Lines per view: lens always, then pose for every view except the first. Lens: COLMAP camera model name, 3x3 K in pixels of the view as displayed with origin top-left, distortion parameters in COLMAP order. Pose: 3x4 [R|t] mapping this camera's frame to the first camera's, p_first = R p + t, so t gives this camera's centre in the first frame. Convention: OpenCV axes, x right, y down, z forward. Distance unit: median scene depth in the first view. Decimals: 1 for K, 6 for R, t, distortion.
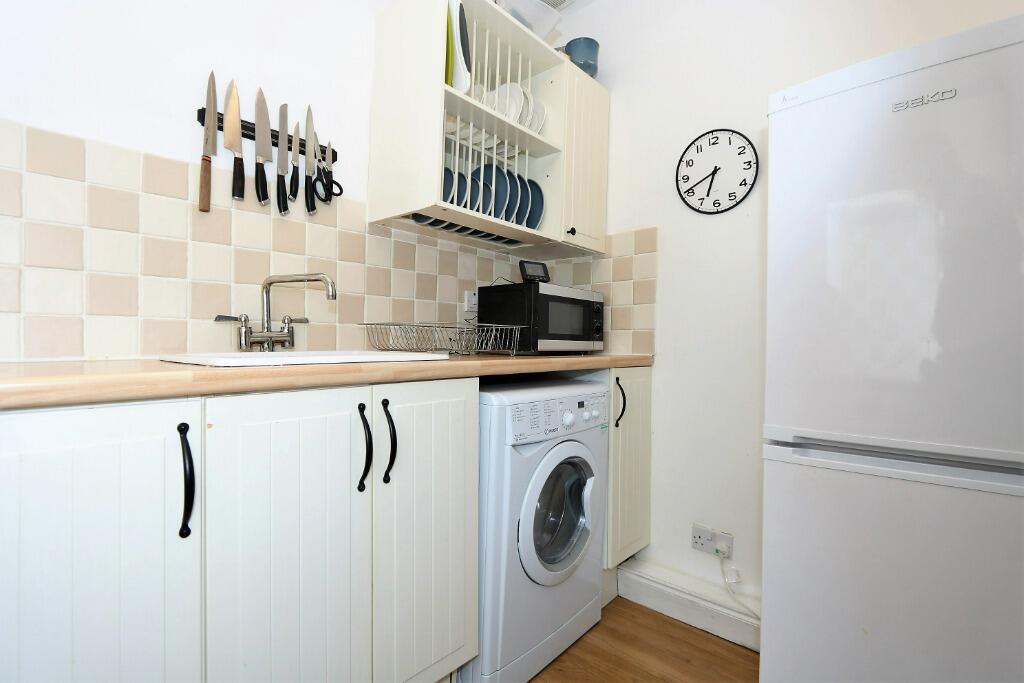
lens RADIAL K [[488.8, 0, 509.3], [0, 488.8, 345.6], [0, 0, 1]] dist [-0.017092, 0.000134]
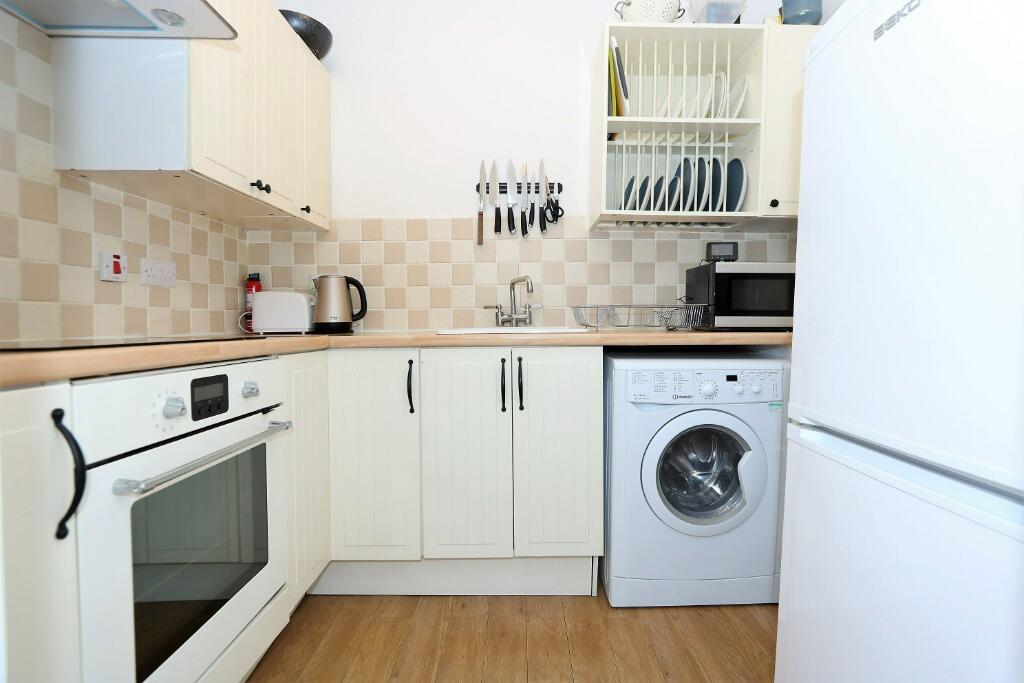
lens RADIAL K [[489.7, 0, 517.5], [0, 489.7, 339.3], [0, 0, 1]] dist [-0.002237, -0.000149]
pose [[0.660030, 0.019775, -0.750979, 0.675872], [0.004517, 0.999531, 0.030291, 0.003787], [0.751226, -0.023385, 0.659631, -0.037658]]
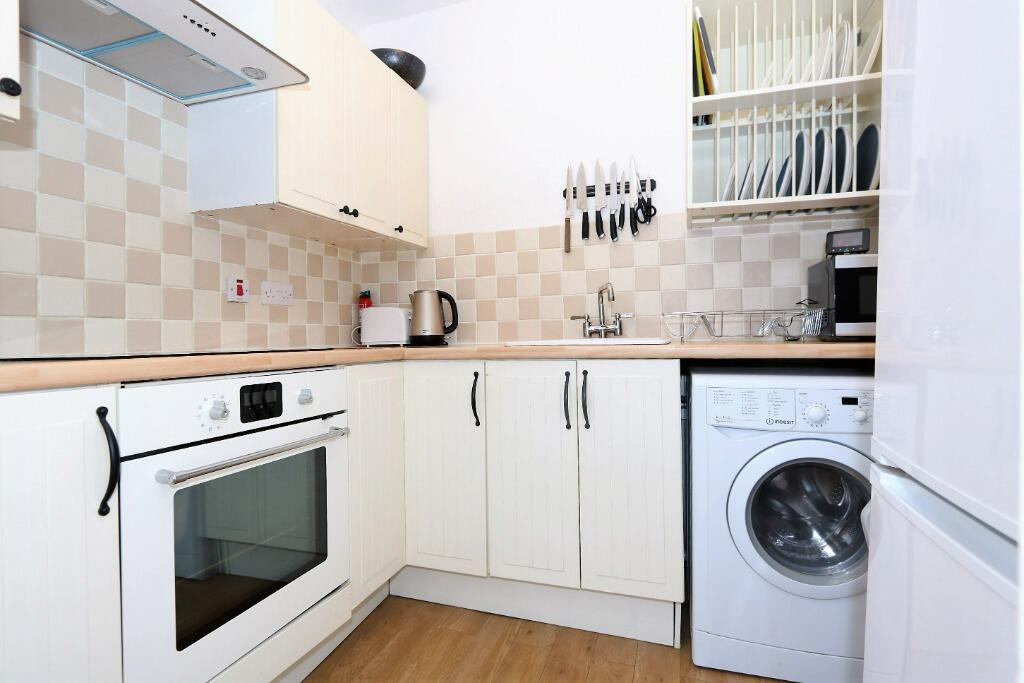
lens RADIAL K [[499.5, 0, 512.0], [0, 499.5, 341.5], [0, 0, 1]] dist [-0.000097, 0.000046]
pose [[0.384527, 0.000545, -0.923113, 0.756450], [0.012225, 0.999909, 0.005683, 0.009147], [0.923033, -0.013470, 0.384486, 0.162802]]
